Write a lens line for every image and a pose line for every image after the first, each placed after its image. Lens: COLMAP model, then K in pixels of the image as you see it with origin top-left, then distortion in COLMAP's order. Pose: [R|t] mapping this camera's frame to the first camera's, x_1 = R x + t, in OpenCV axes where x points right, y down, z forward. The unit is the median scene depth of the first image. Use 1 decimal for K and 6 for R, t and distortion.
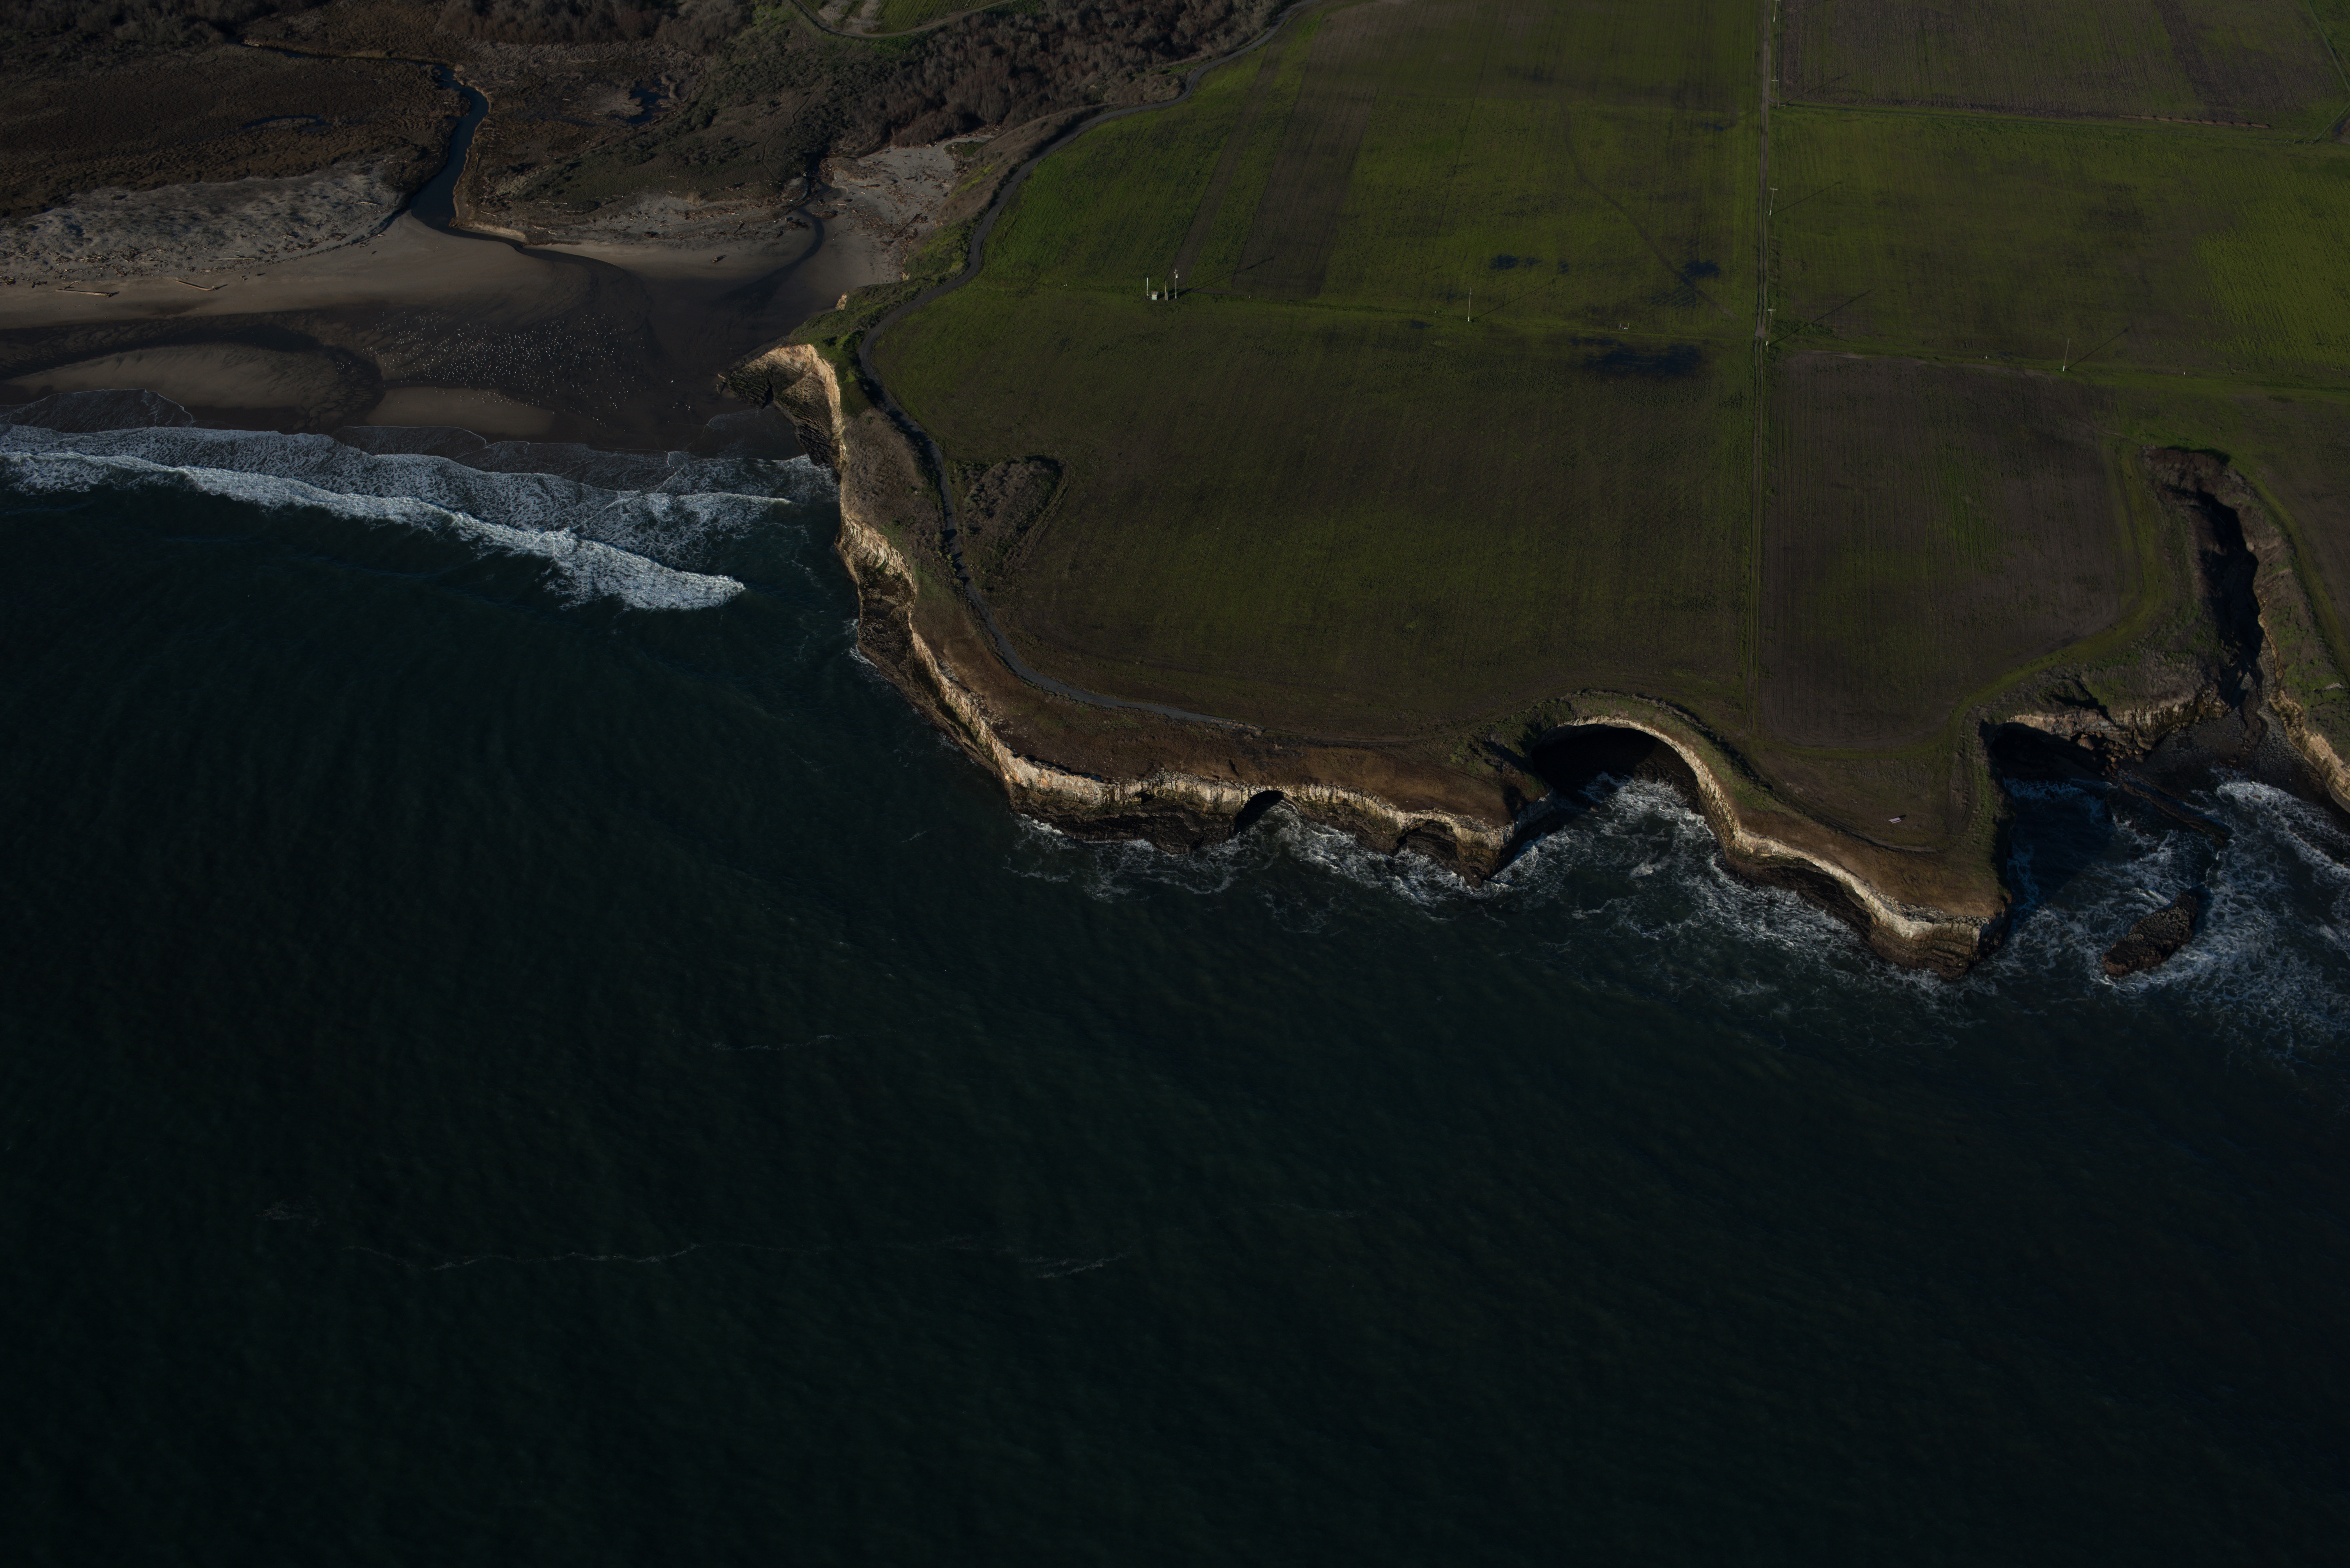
lens RADIAL K [[2689.0, 0, 1182.7], [0, 2689.0, 783.9], [0, 0, 1]] dist [-0.081866, 0.000000]
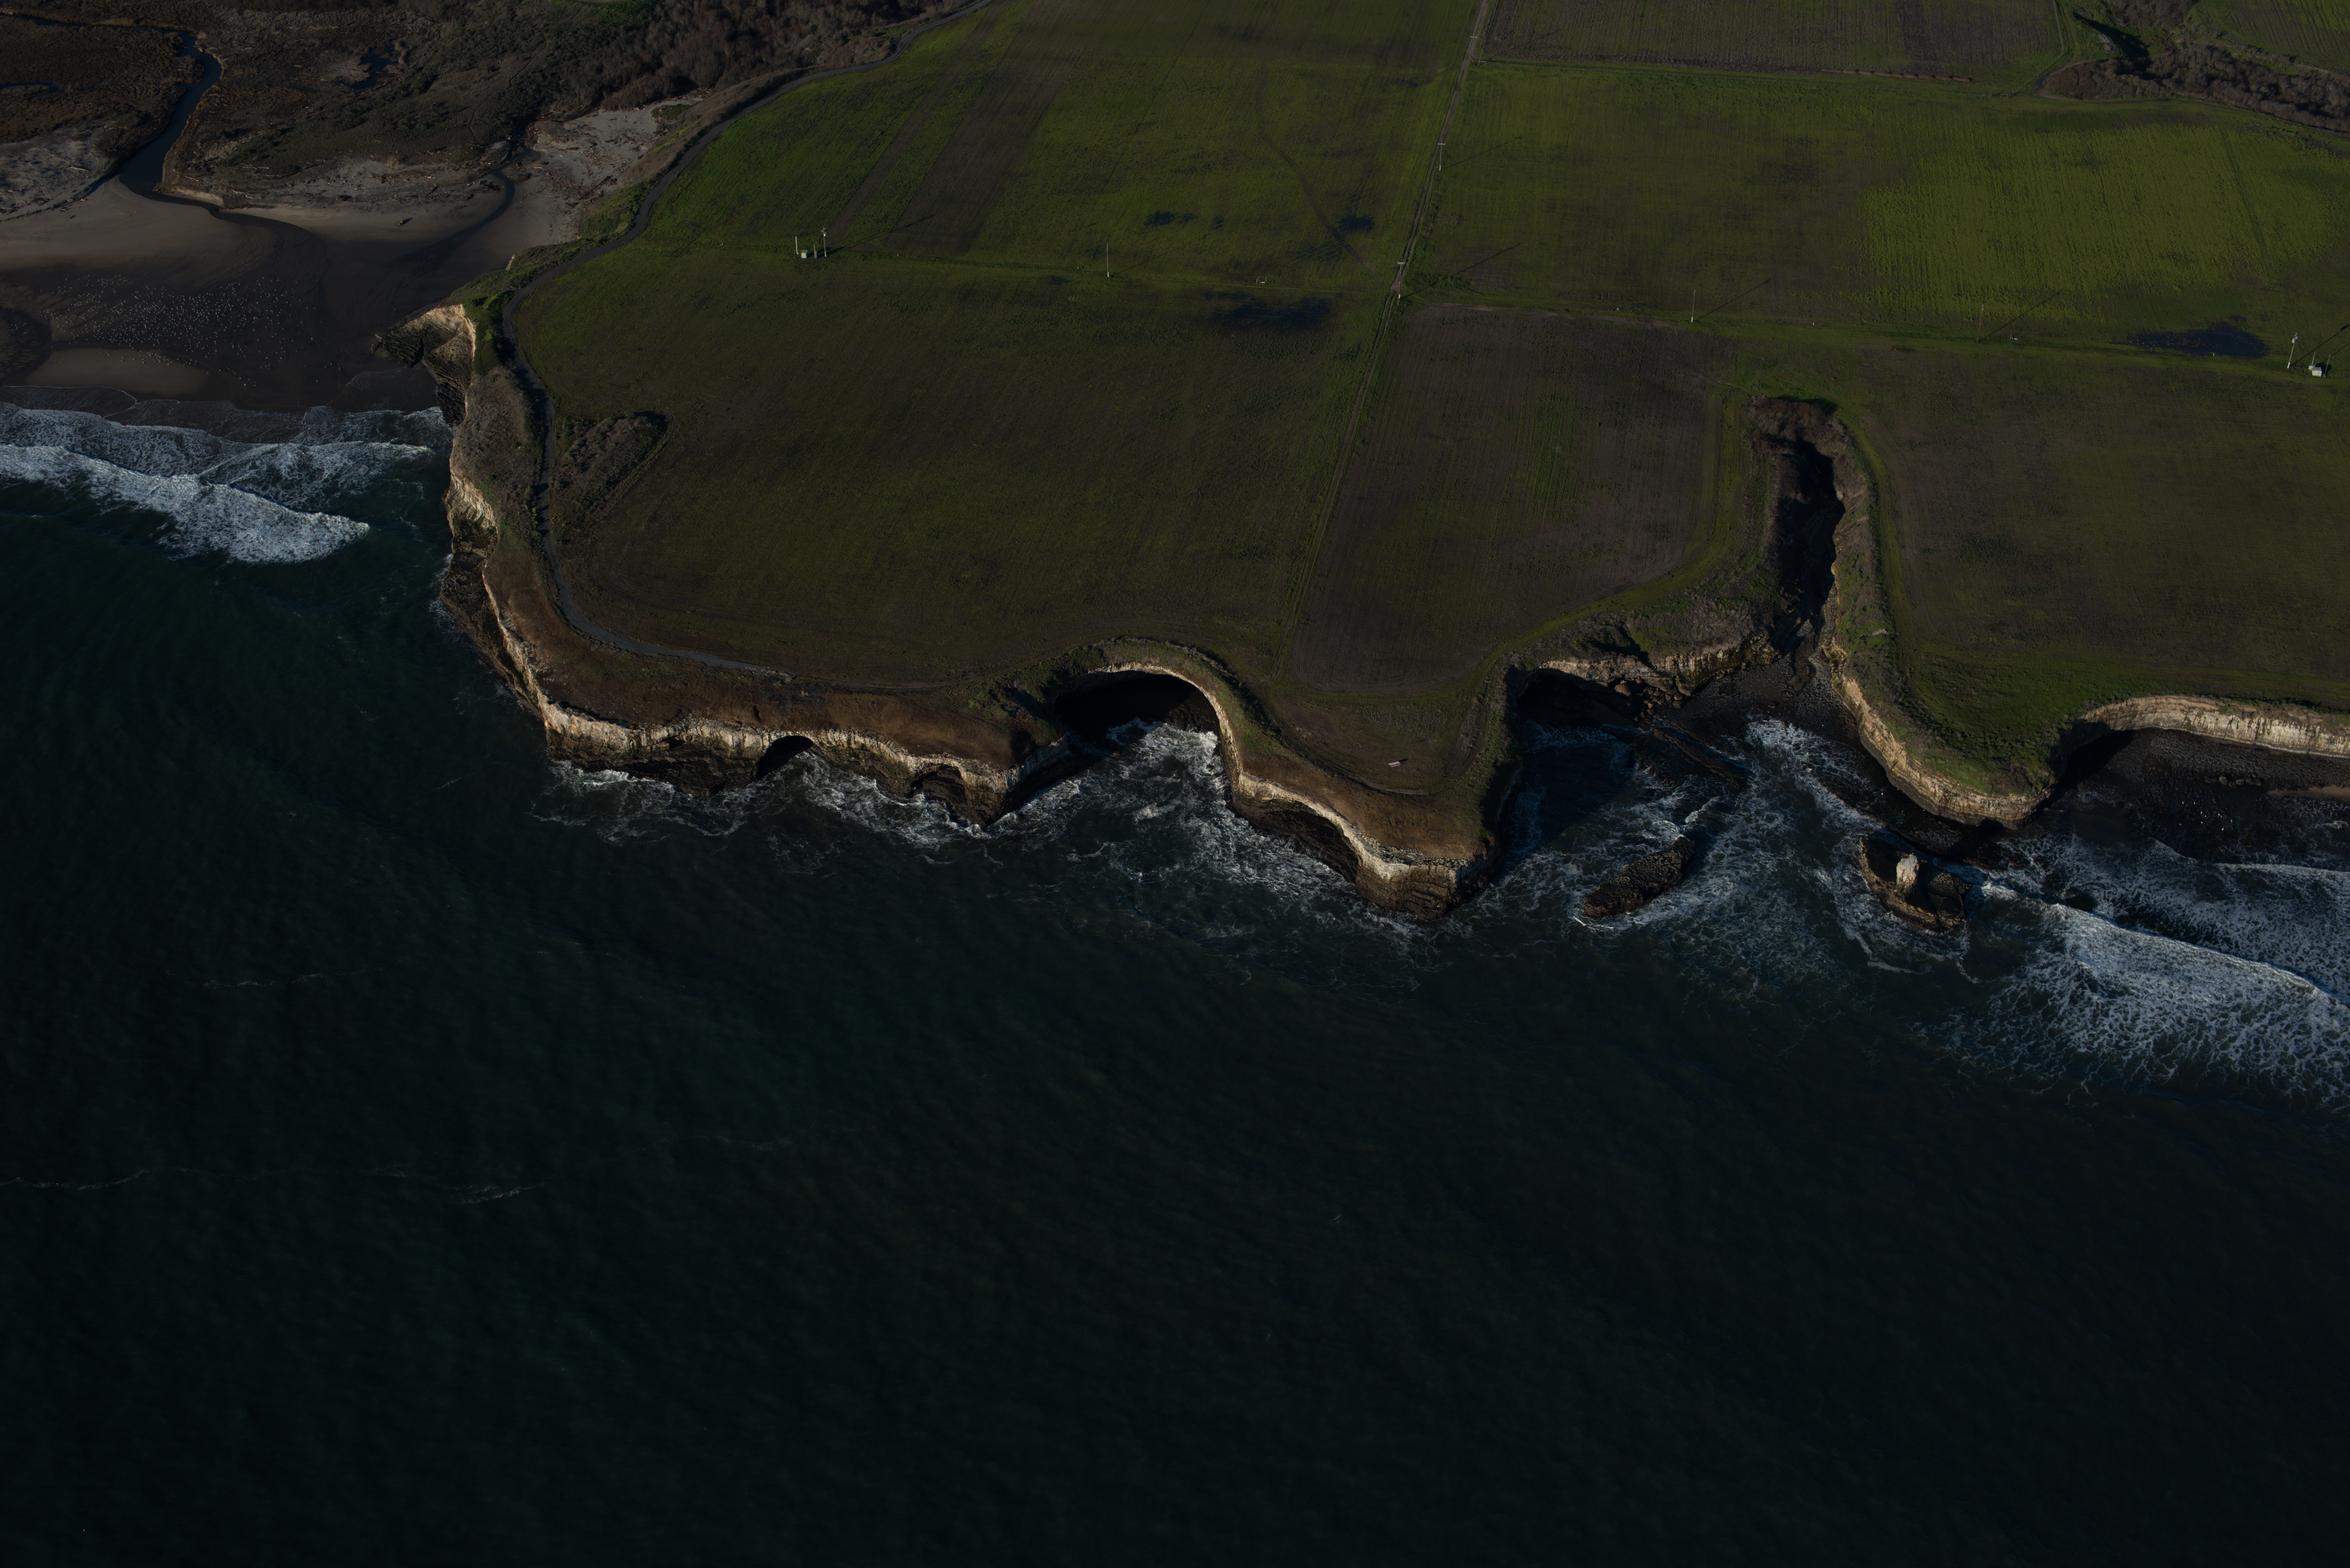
lens RADIAL K [[2689.0, 0, 1174.7], [0, 2689.0, 785.9], [0, 0, 1]] dist [-0.081866, 0.000000]
pose [[0.999966, -0.000614, -0.008172, 0.138898], [0.000697, 0.999948, 0.010128, 0.008363], [0.008166, -0.010133, 0.999915, -0.008482]]
